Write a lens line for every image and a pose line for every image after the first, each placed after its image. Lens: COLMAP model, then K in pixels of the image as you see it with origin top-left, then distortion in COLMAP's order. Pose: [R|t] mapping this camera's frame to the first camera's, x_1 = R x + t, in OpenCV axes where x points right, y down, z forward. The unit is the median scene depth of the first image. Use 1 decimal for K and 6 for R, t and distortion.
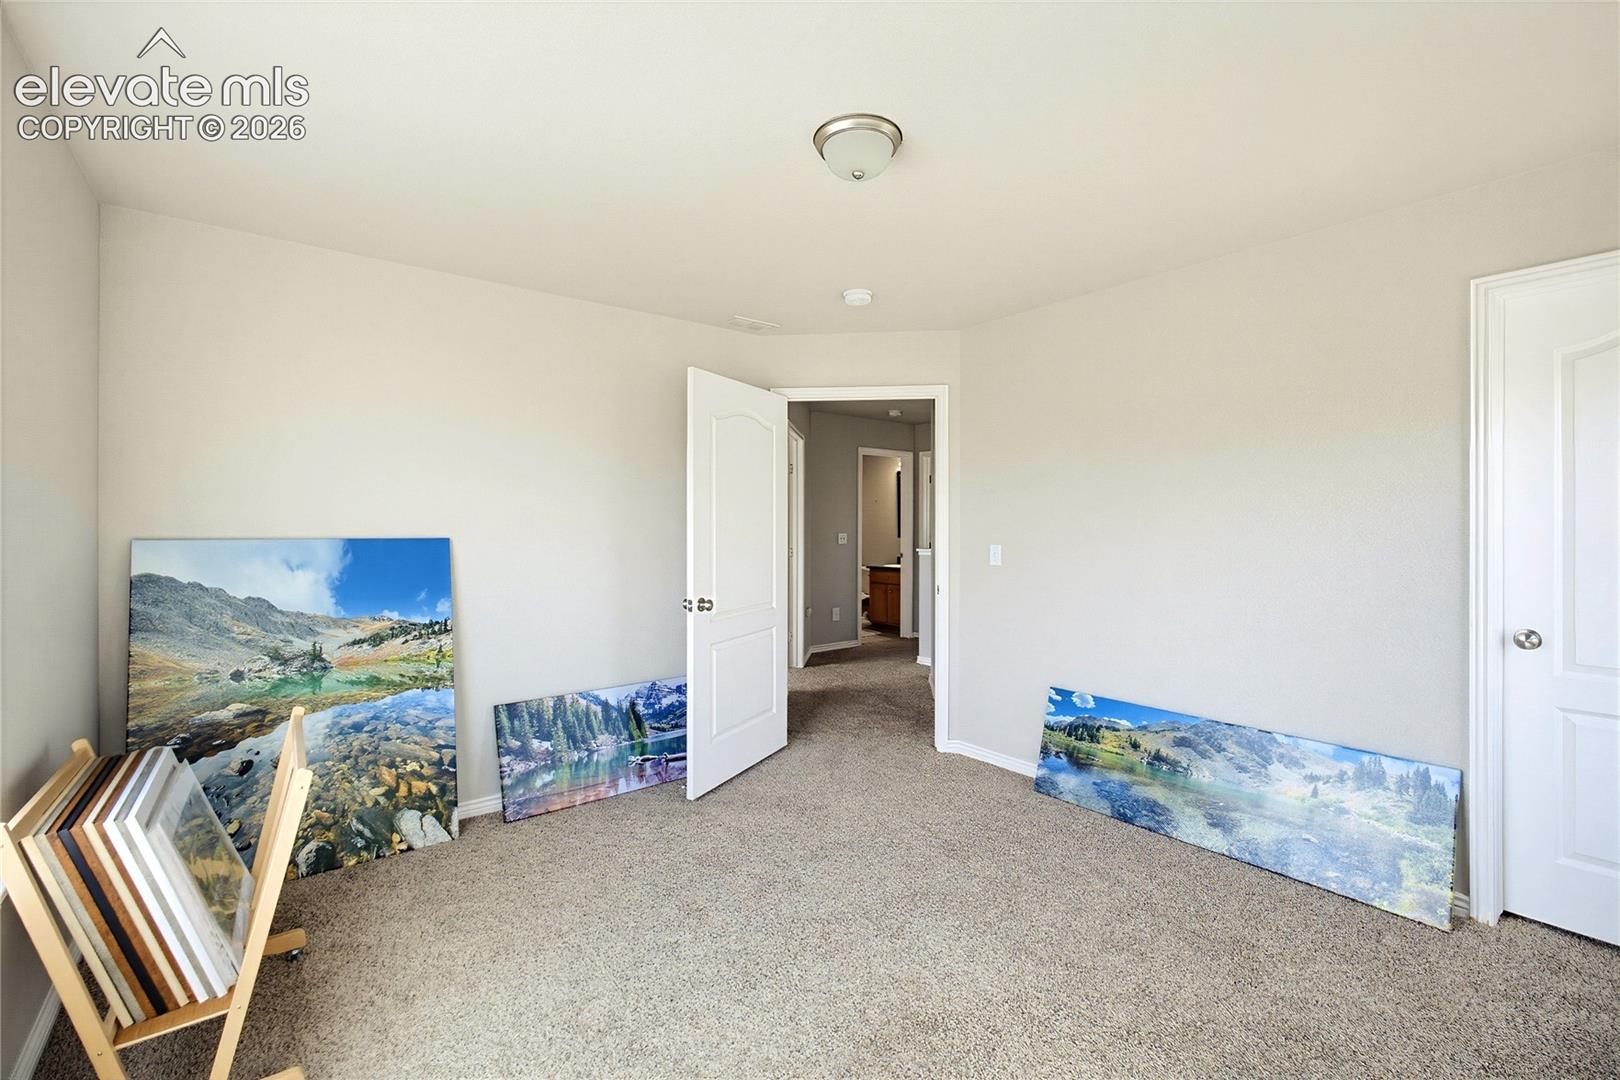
lens RADIAL K [[693.0, 0, 808.0], [0, 693.0, 527.3], [0, 0, 1]] dist [-0.016909, 0.005421]
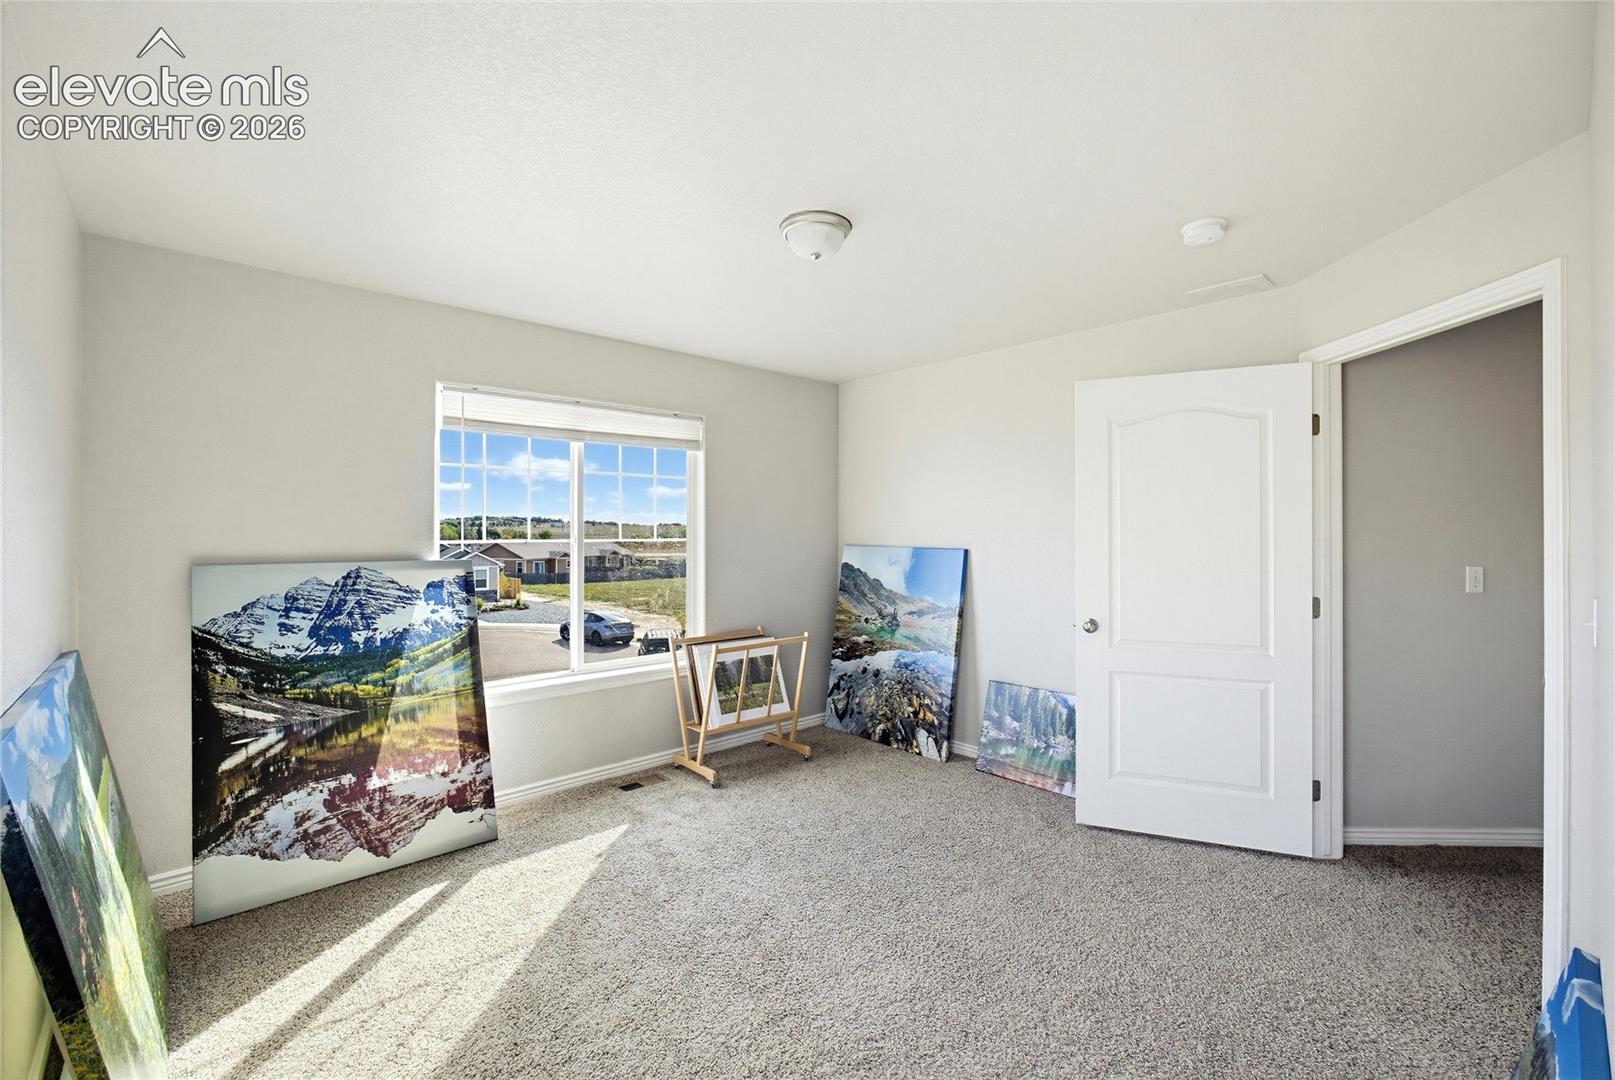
lens RADIAL K [[690.8, 0, 808.6], [0, 690.8, 538.4], [0, 0, 1]] dist [-0.016909, 0.005421]
pose [[0.073916, 0.012315, -0.997188, 0.911210], [-0.004009, 0.999919, 0.012051, -0.022797], [0.997256, 0.003107, 0.073959, 0.646503]]
